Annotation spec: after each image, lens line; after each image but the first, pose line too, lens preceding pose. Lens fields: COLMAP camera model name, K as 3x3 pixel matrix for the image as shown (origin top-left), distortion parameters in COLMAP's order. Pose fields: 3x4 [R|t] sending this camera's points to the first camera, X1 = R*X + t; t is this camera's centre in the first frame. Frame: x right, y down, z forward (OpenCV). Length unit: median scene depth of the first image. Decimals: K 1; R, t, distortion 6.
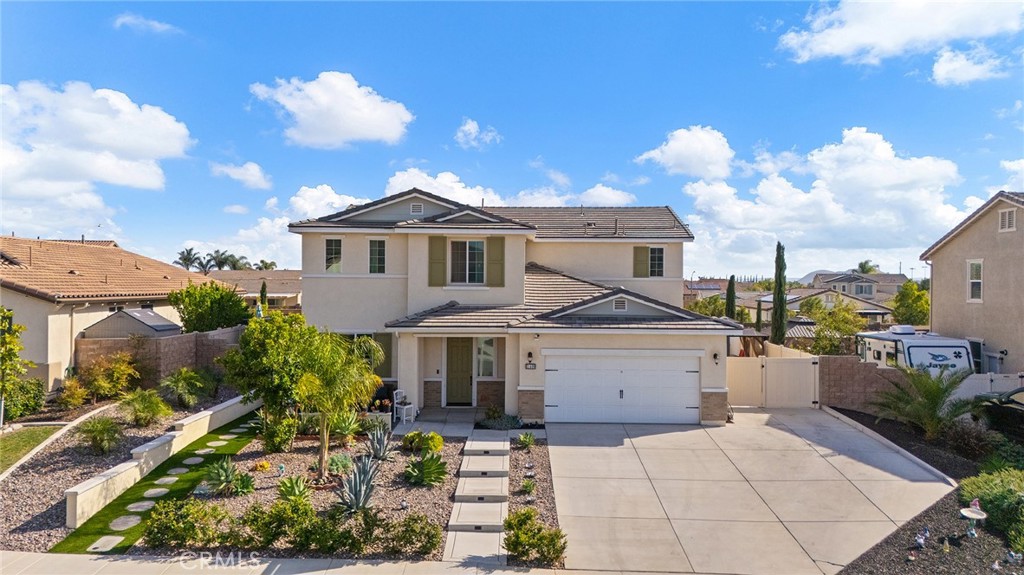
lens RADIAL K [[755.6, 0, 512.0], [0, 755.6, 287.5], [0, 0, 1]] dist [0.048101, -0.005852]
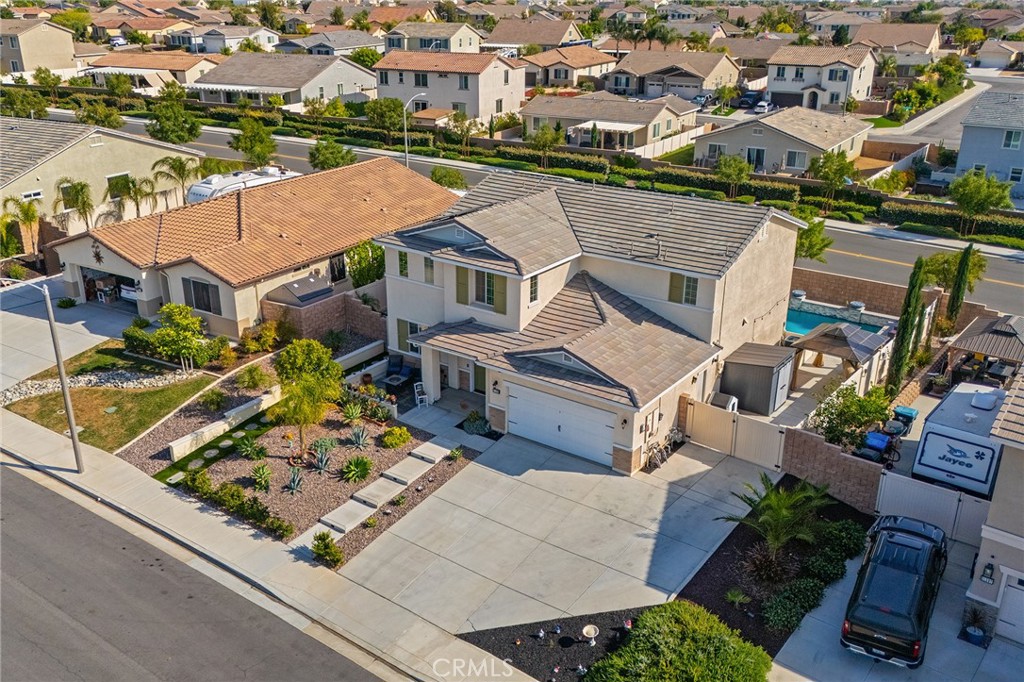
lens RADIAL K [[887.0, 0, 512.0], [0, 887.0, 341.0], [0, 0, 1]] dist [0.076939, -0.083075]
pose [[0.818189, 0.211681, -0.534563, 0.808045], [-0.002824, 0.931226, 0.364431, -0.506353], [0.574942, -0.296664, 0.762517, -0.091374]]
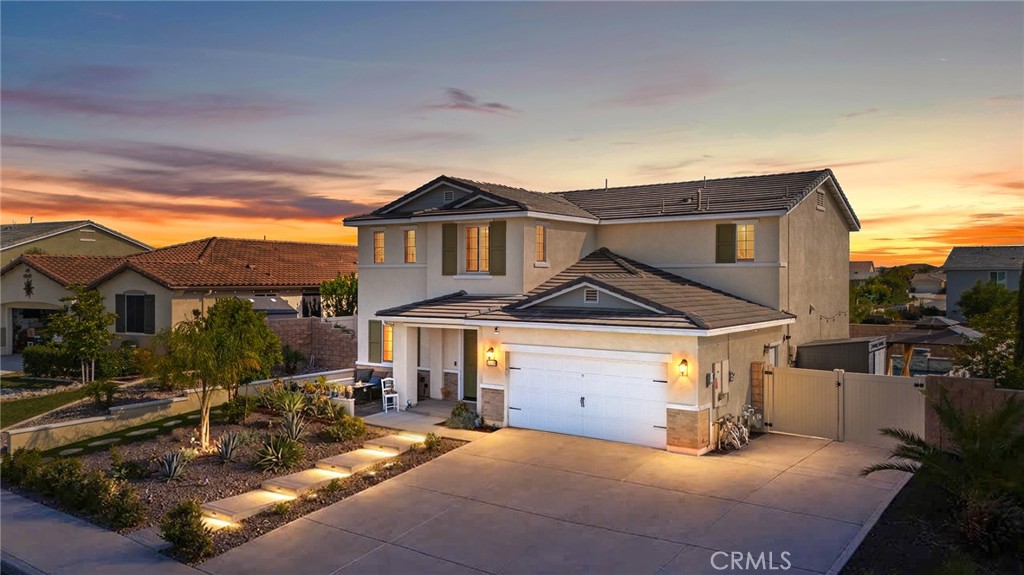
lens RADIAL K [[755.6, 0, 512.0], [0, 755.6, 287.5], [0, 0, 1]] dist [0.048101, -0.005852]
pose [[0.817634, 0.001906, -0.575735, 0.556530], [0.002434, 0.999974, 0.006767, 0.008163], [0.575733, -0.006935, 0.817608, 0.268415]]
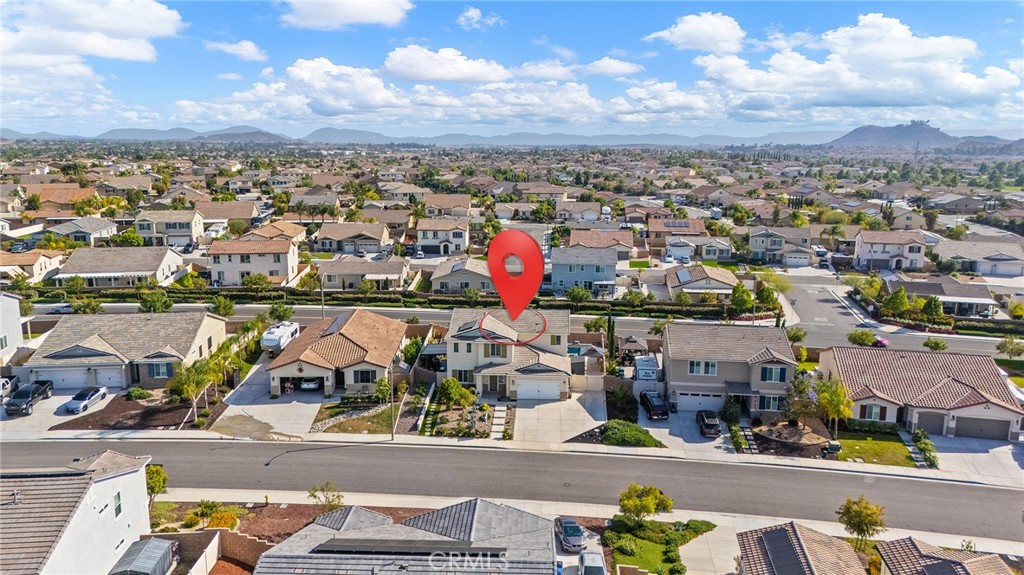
lens RADIAL K [[755.6, 0, 512.0], [0, 755.6, 287.5], [0, 0, 1]] dist [0.048101, -0.005852]
pose [[0.999003, 0.009270, -0.043671, 0.168617], [-0.000780, 0.981680, 0.190533, -1.012522], [0.044637, -0.190309, 0.980709, -2.394267]]
